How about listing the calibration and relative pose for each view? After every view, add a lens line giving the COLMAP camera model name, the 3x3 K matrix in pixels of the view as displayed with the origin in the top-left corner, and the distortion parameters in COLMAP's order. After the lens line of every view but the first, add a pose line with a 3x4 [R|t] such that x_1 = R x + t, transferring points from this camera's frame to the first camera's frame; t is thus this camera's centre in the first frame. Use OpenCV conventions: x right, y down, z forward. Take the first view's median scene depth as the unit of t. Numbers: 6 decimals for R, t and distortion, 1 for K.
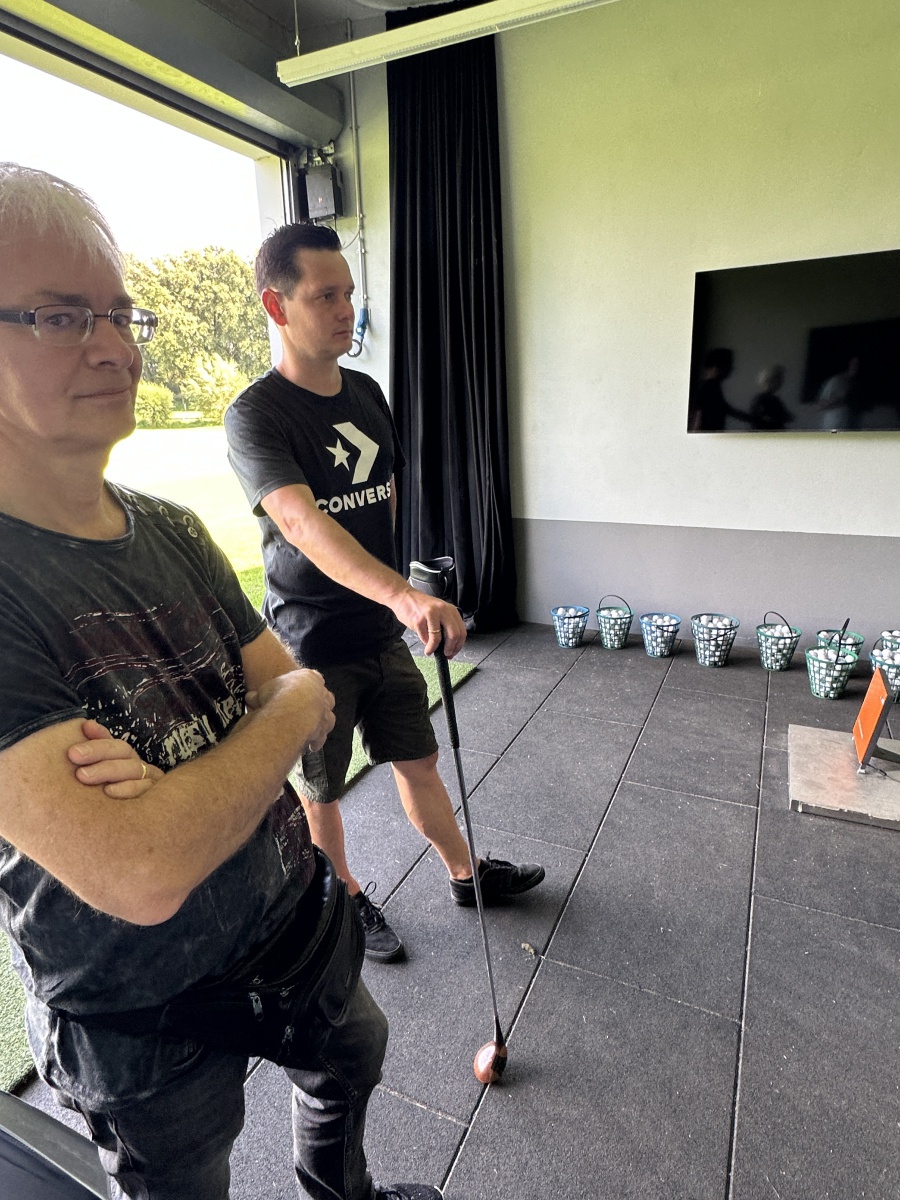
lens RADIAL K [[695.4, 0, 450.0], [0, 695.4, 600.0], [0, 0, 1]] dist [0.000340, 0.000027]
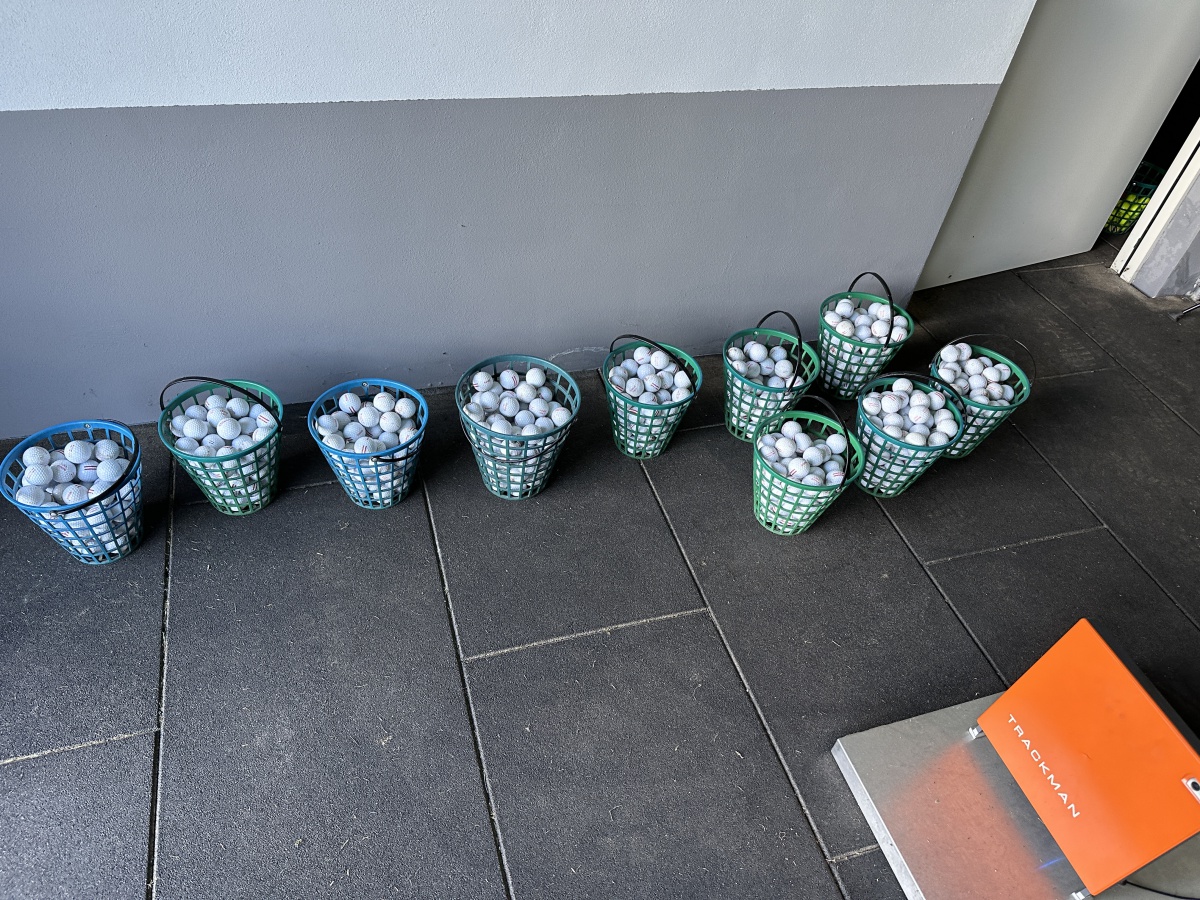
lens RADIAL K [[845.7, 0, 600.0], [0, 845.7, 450.0], [0, 0, 1]] dist [0.002245, 0.000721]
pose [[0.729850, -0.401934, 0.552963, 0.143752], [0.074419, 0.850798, 0.520196, -0.164845], [-0.679545, -0.338514, 0.650866, 0.628712]]
